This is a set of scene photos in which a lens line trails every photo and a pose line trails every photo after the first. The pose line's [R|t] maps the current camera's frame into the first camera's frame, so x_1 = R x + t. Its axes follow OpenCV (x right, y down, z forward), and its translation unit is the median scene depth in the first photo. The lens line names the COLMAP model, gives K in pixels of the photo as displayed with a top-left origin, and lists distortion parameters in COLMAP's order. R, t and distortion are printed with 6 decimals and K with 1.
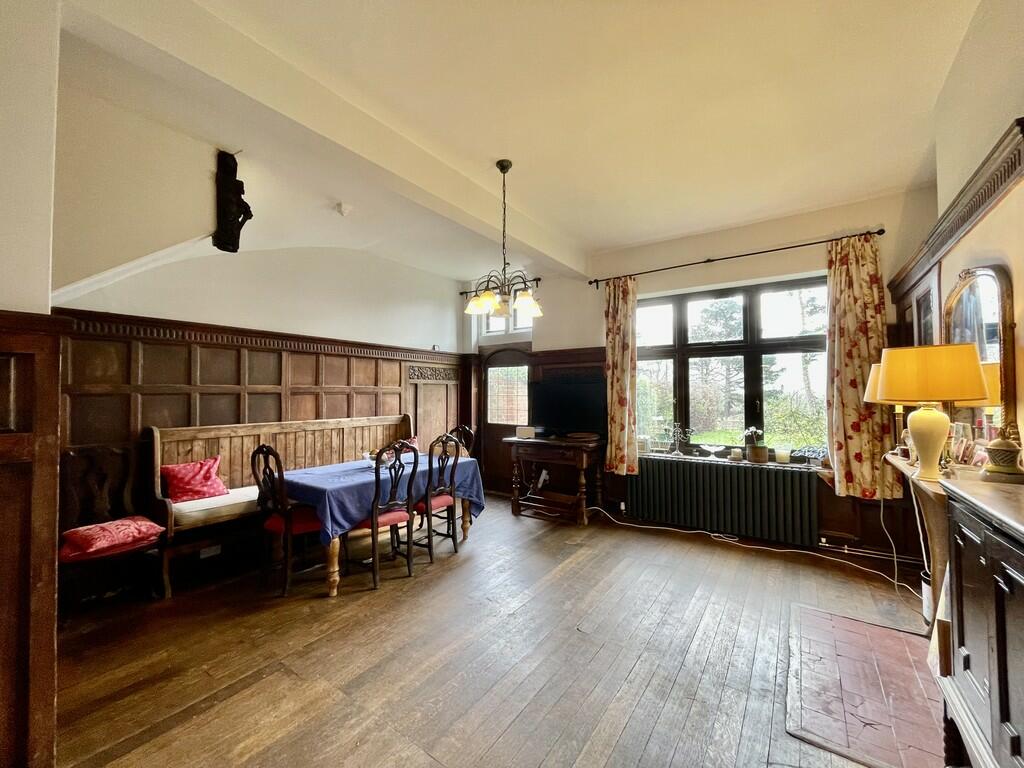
lens RADIAL K [[411.7, 0, 504.2], [0, 411.7, 384.3], [0, 0, 1]] dist [-0.001031, -0.000262]
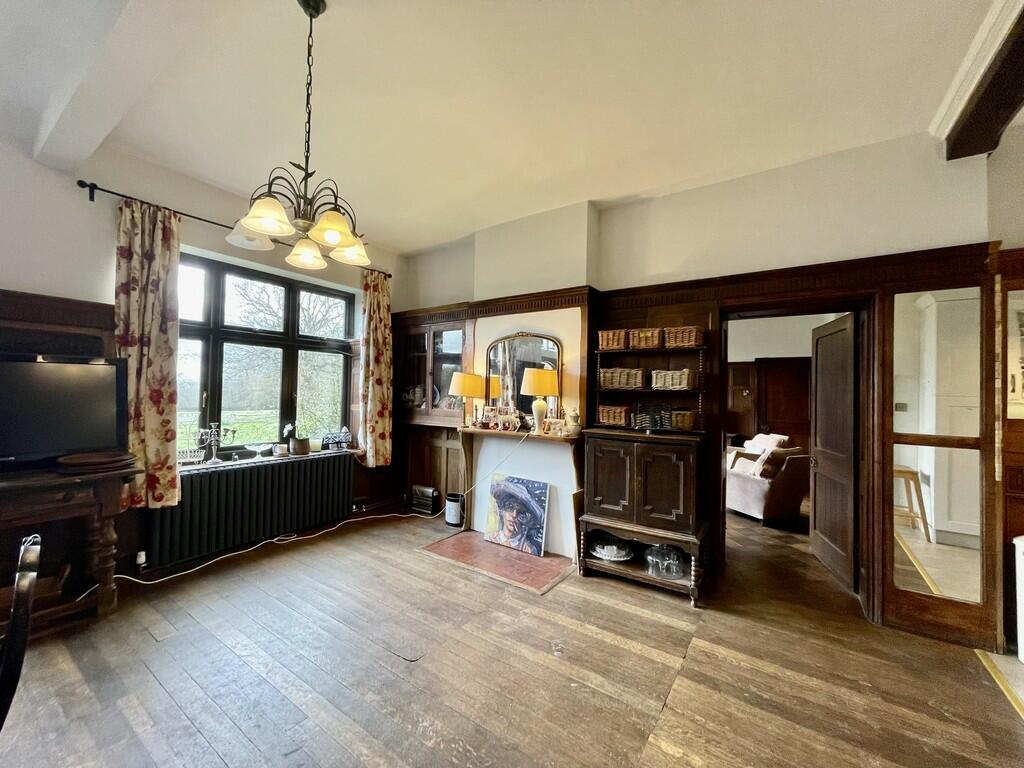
lens RADIAL K [[411.7, 0, 504.2], [0, 411.7, 384.3], [0, 0, 1]] dist [-0.001031, -0.000262]
pose [[-0.015294, 0.016886, 0.999740, -0.410406], [-0.045856, 0.998794, -0.017572, 0.008761], [-0.998831, -0.046112, -0.014501, 0.495871]]
